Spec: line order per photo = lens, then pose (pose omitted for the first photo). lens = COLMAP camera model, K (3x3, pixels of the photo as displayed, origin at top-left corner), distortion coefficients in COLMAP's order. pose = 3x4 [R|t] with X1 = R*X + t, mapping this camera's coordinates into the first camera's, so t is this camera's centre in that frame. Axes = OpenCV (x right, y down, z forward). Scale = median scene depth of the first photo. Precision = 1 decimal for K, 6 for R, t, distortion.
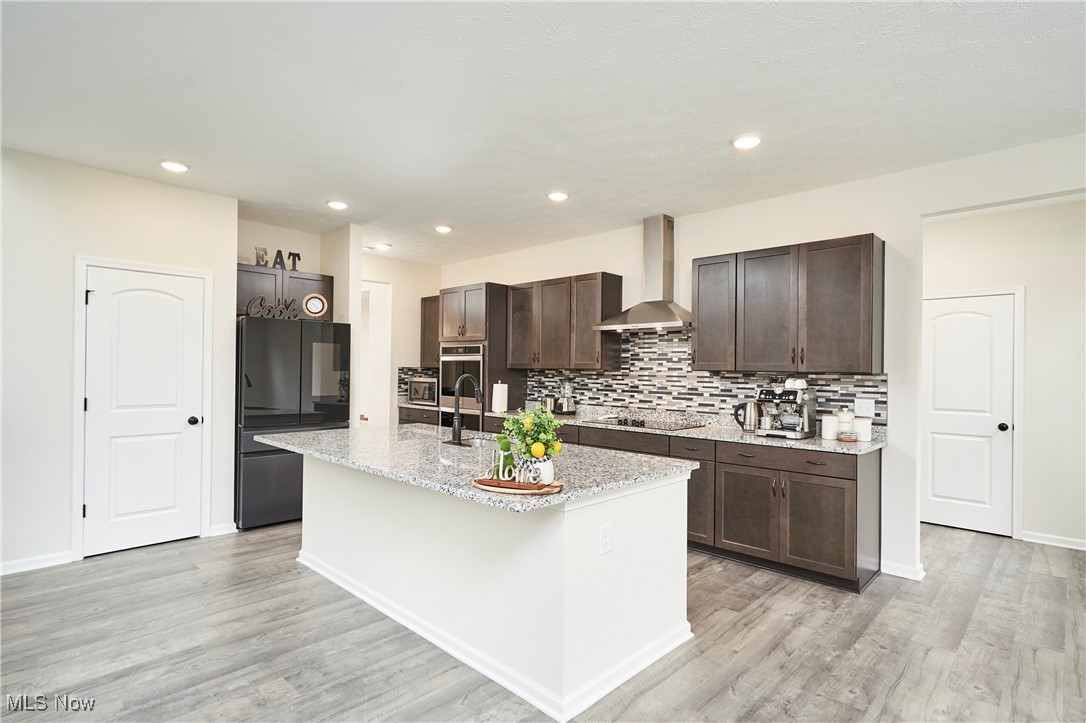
lens RADIAL K [[548.2, 0, 544.7], [0, 548.2, 366.5], [0, 0, 1]] dist [0.000856, -0.000131]
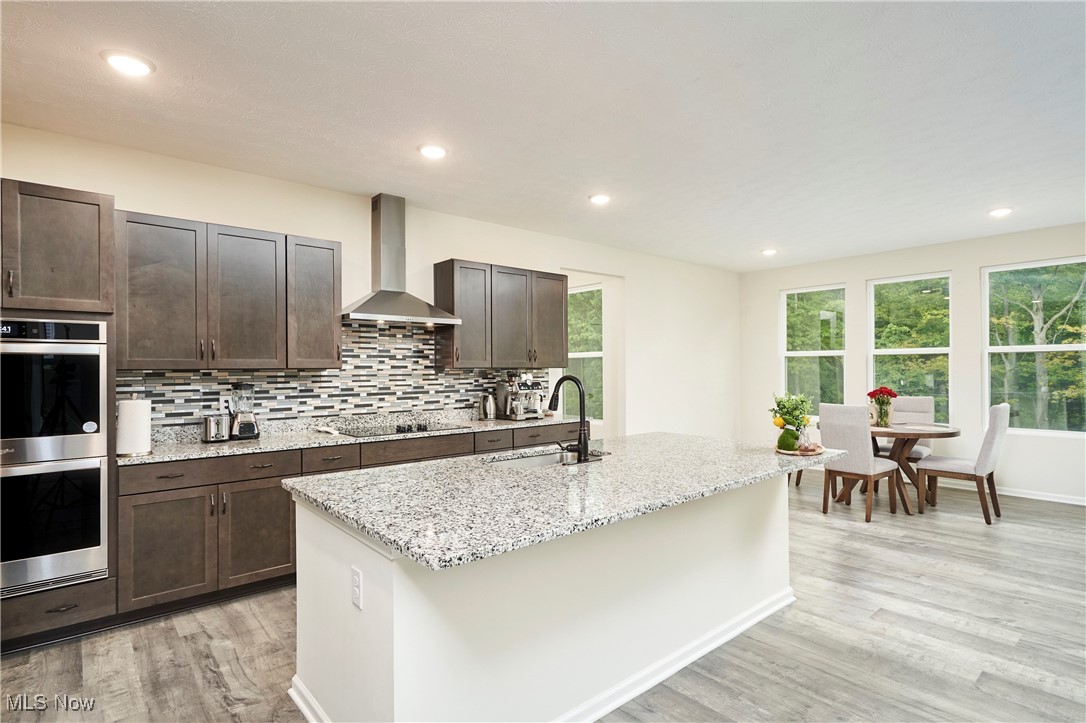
lens RADIAL K [[548.2, 0, 544.7], [0, 548.2, 366.5], [0, 0, 1]] dist [0.000856, -0.000131]
pose [[0.095536, -0.009601, 0.995380, -0.672311], [0.002356, 0.999953, 0.009419, -0.004594], [-0.995423, 0.001445, 0.095555, 0.676094]]
